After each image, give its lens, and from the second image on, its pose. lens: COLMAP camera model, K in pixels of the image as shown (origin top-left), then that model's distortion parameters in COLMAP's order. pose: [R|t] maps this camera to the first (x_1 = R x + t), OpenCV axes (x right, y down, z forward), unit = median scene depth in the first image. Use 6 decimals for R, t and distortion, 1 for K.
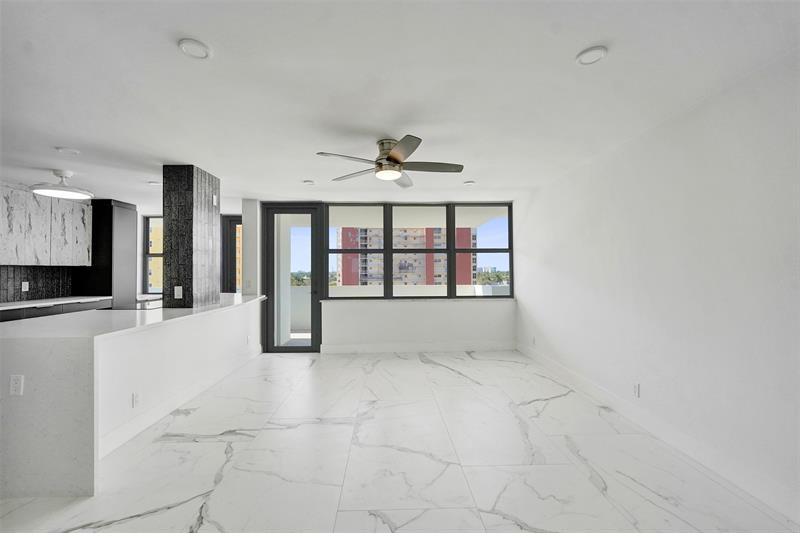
lens RADIAL K [[325.0, 0, 399.6], [0, 325.0, 270.3], [0, 0, 1]] dist [-0.003057, -0.000389]
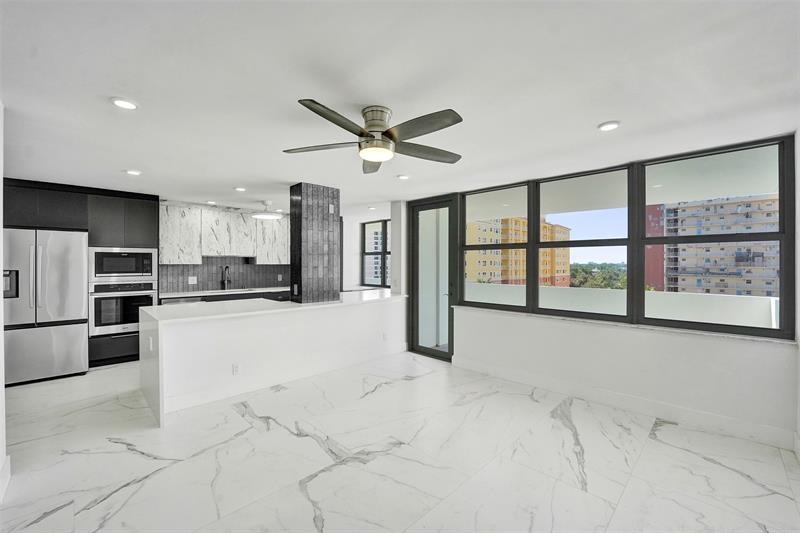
lens RADIAL K [[329.4, 0, 397.3], [0, 329.4, 263.6], [0, 0, 1]] dist [-0.030897, 0.004519]
pose [[0.678405, 0.006119, -0.734663, 0.366190], [-0.002685, 0.999979, 0.005850, -0.027536], [0.734683, -0.001997, 0.678407, 0.338085]]
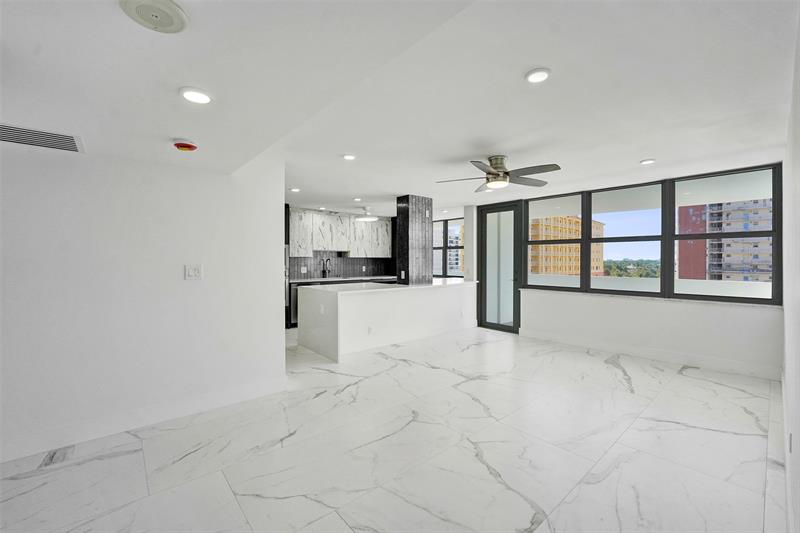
lens RADIAL K [[331.2, 0, 402.3], [0, 331.2, 259.9], [0, 0, 1]] dist [-0.019058, -0.000008]
pose [[0.631335, 0.004553, -0.775497, 0.458276], [-0.001322, 0.999988, 0.004795, -0.009834], [0.775509, -0.002002, 0.631333, -0.037522]]
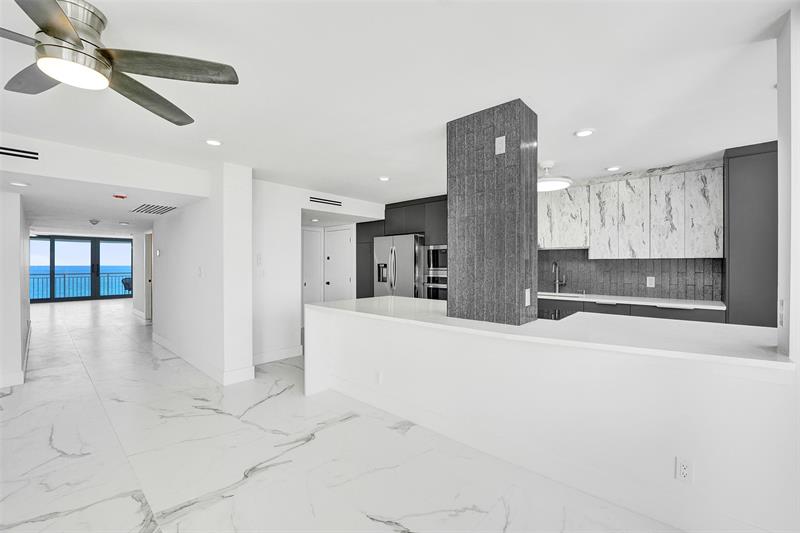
lens RADIAL K [[336.7, 0, 403.7], [0, 336.7, 265.2], [0, 0, 1]] dist [-0.026598, 0.005644]
pose [[-0.695832, 0.006784, -0.718173, -0.013090], [0.004134, 0.999977, 0.005441, -0.004345], [0.718193, 0.000817, -0.695843, 1.115302]]
